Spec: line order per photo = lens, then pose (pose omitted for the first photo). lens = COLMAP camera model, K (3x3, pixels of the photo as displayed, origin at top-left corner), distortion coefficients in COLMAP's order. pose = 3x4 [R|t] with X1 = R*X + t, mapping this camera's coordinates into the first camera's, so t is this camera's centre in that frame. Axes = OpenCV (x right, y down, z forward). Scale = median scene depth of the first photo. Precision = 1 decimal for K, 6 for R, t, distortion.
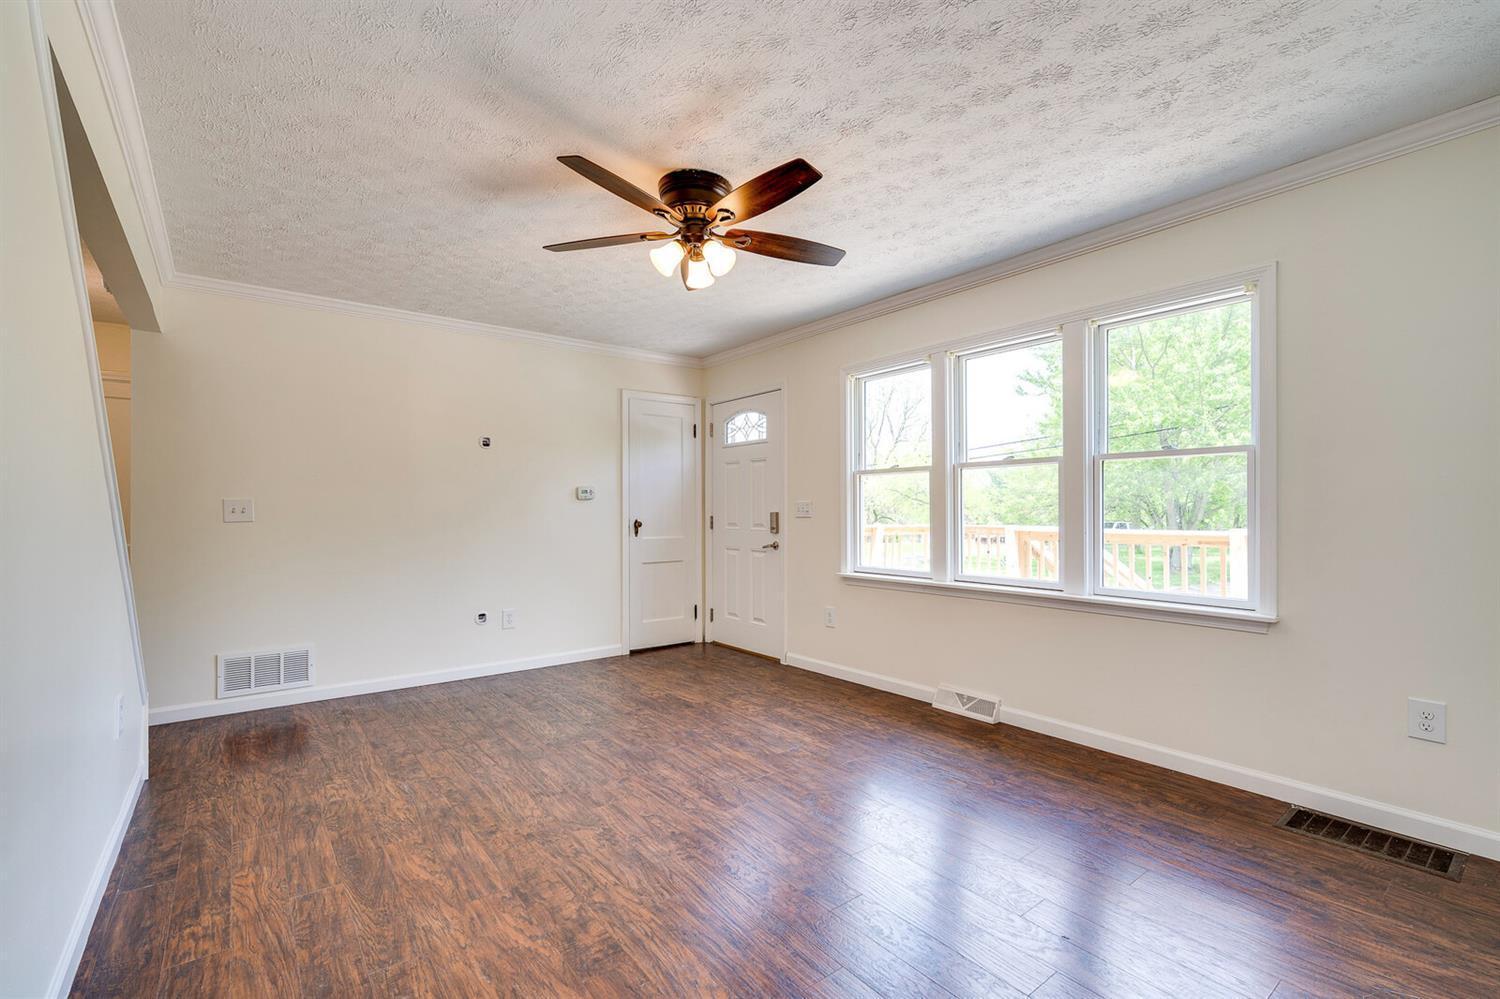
lens RADIAL K [[649.4, 0, 758.3], [0, 649.4, 508.7], [0, 0, 1]] dist [0.003977, 0.000295]
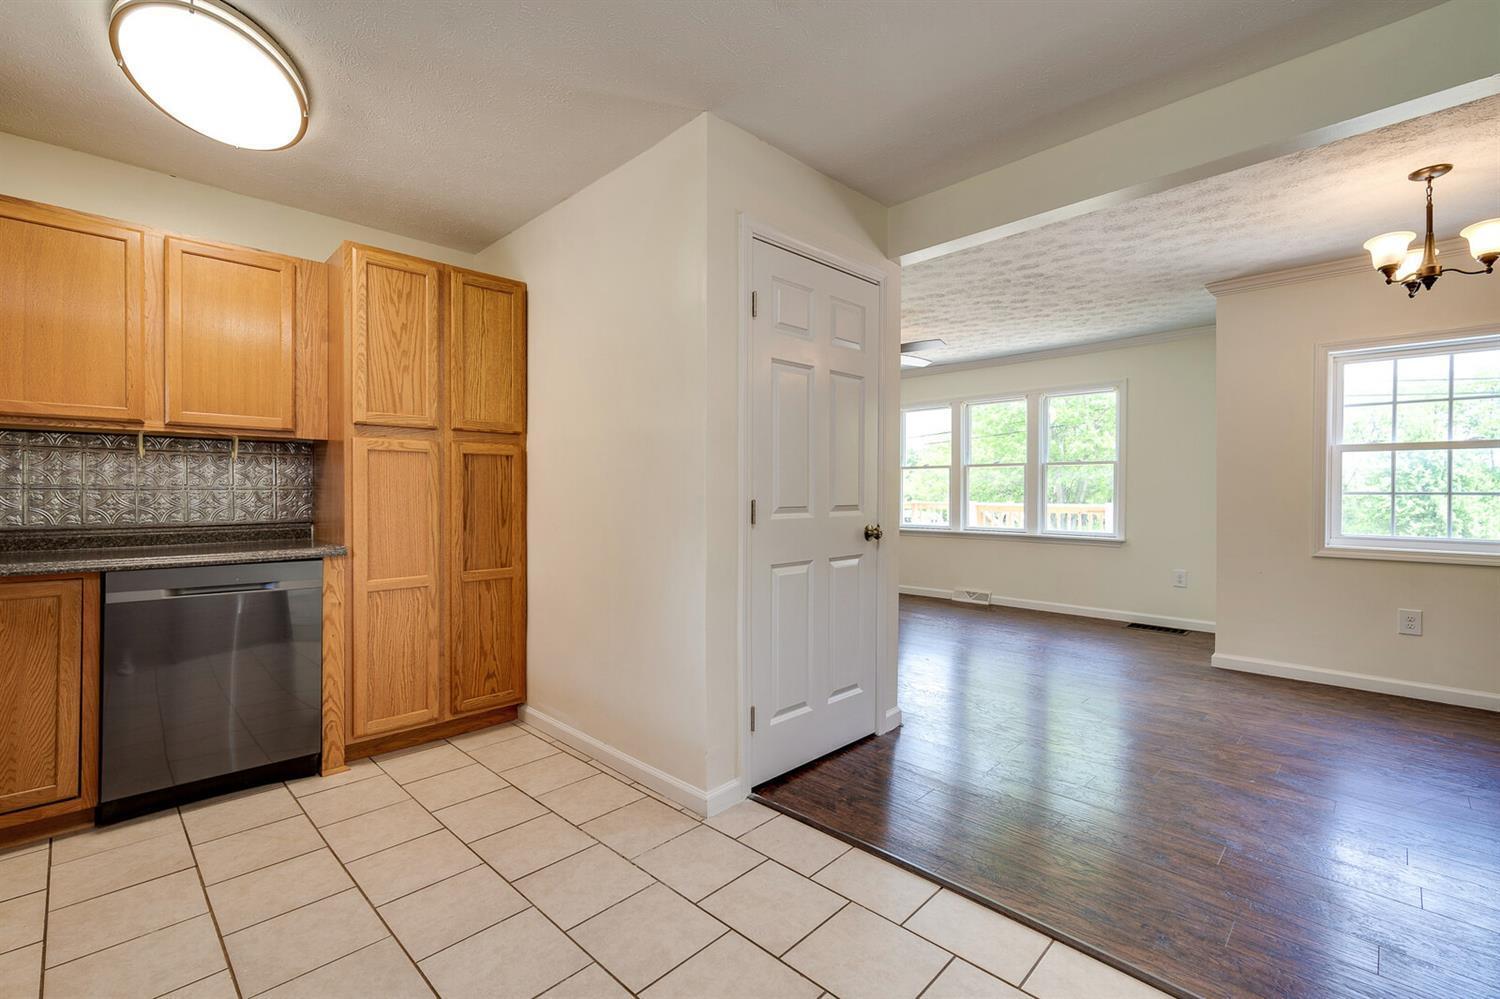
lens RADIAL K [[655.2, 0, 750.0], [0, 655.2, 499.5], [0, 0, 1]] dist [-0.000676, 0.000116]
pose [[0.991382, 0.003299, 0.130964, -0.558565], [-0.005001, 0.999907, 0.012668, 0.007781], [-0.130910, -0.013214, 0.991306, -0.764893]]
